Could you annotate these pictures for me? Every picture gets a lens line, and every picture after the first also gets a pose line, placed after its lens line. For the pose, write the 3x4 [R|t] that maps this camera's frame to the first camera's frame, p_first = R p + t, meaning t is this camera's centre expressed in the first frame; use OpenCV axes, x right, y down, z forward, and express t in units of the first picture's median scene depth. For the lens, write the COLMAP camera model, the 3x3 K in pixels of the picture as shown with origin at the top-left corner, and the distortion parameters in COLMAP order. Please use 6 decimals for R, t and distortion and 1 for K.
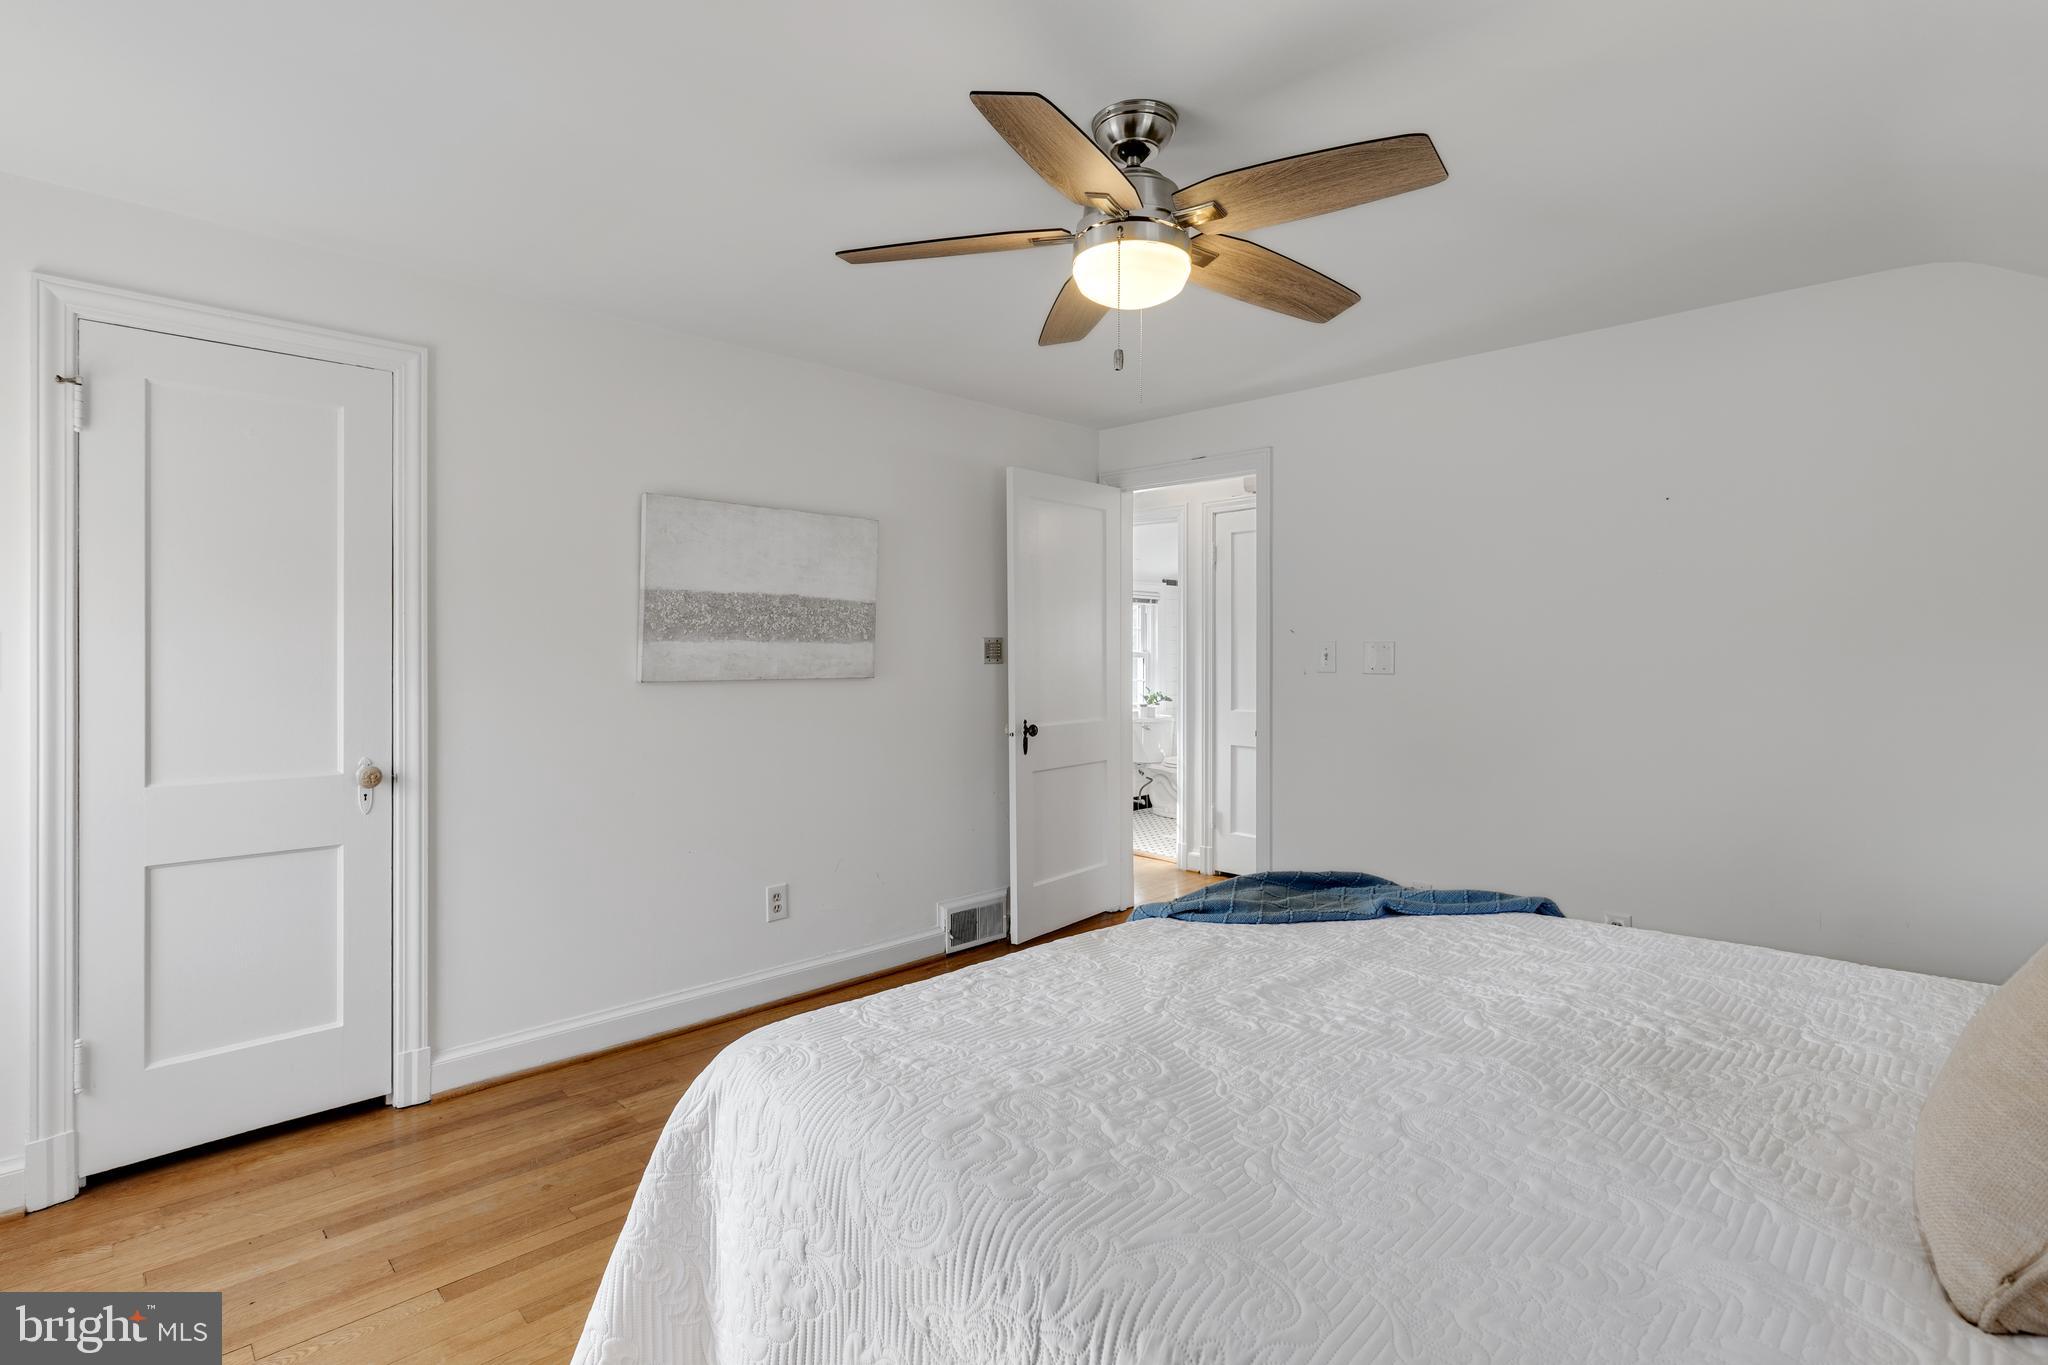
lens RADIAL K [[924.5, 0, 1034.8], [0, 924.5, 663.2], [0, 0, 1]] dist [-0.002974, -0.000618]
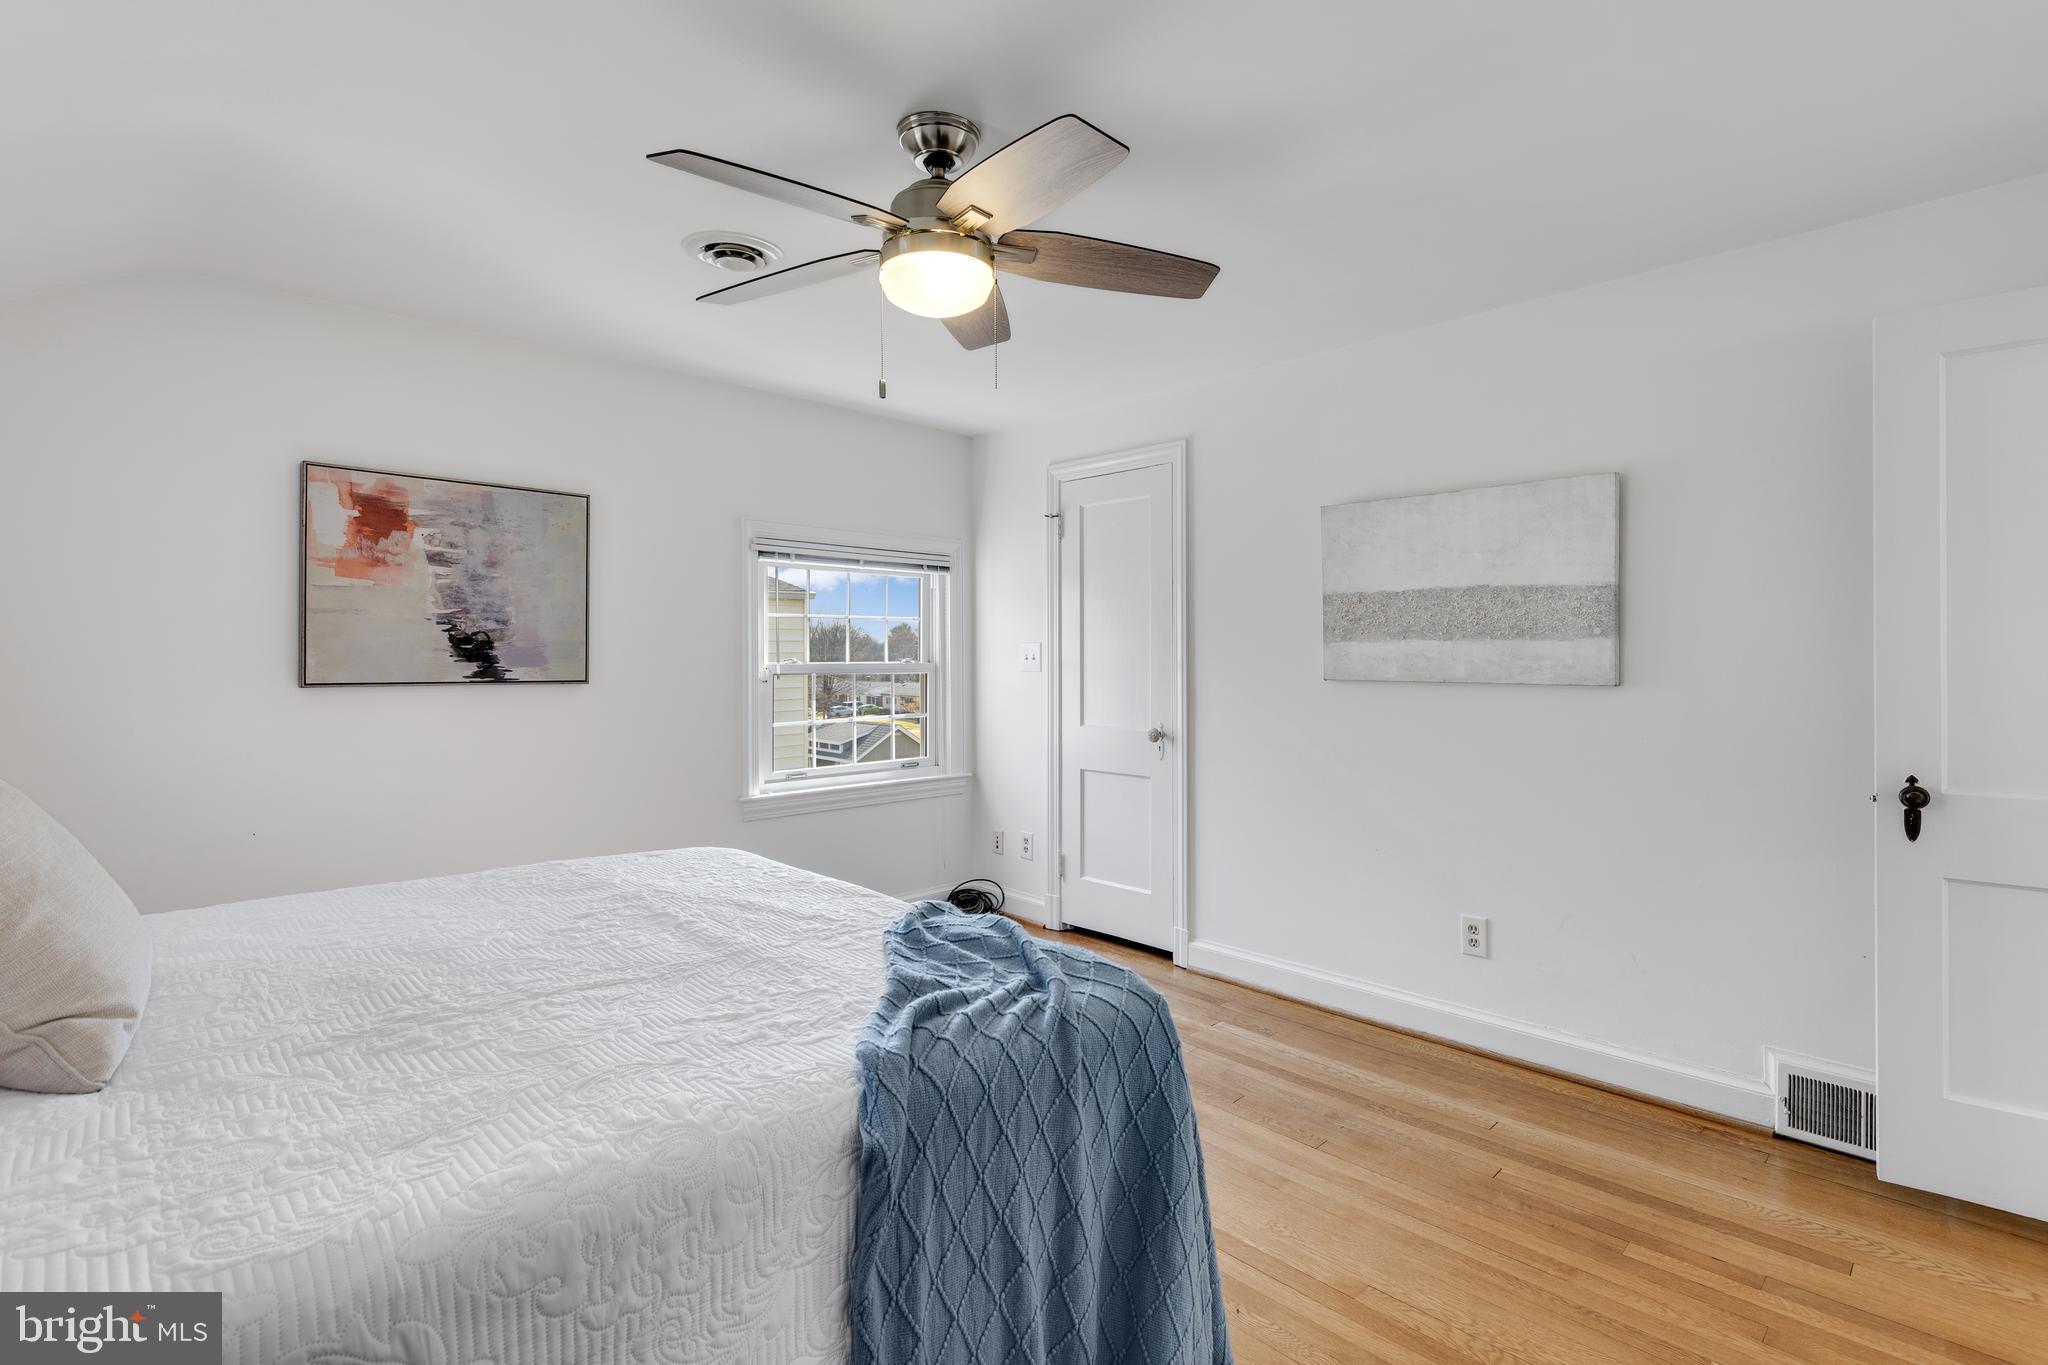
lens RADIAL K [[924.5, 0, 1034.8], [0, 924.5, 663.2], [0, 0, 1]] dist [-0.002974, -0.000618]
pose [[0.034629, 0.013034, -0.999315, 0.623350], [-0.003085, 0.999912, 0.012935, -0.011900], [0.999395, 0.002635, 0.034666, 0.587560]]
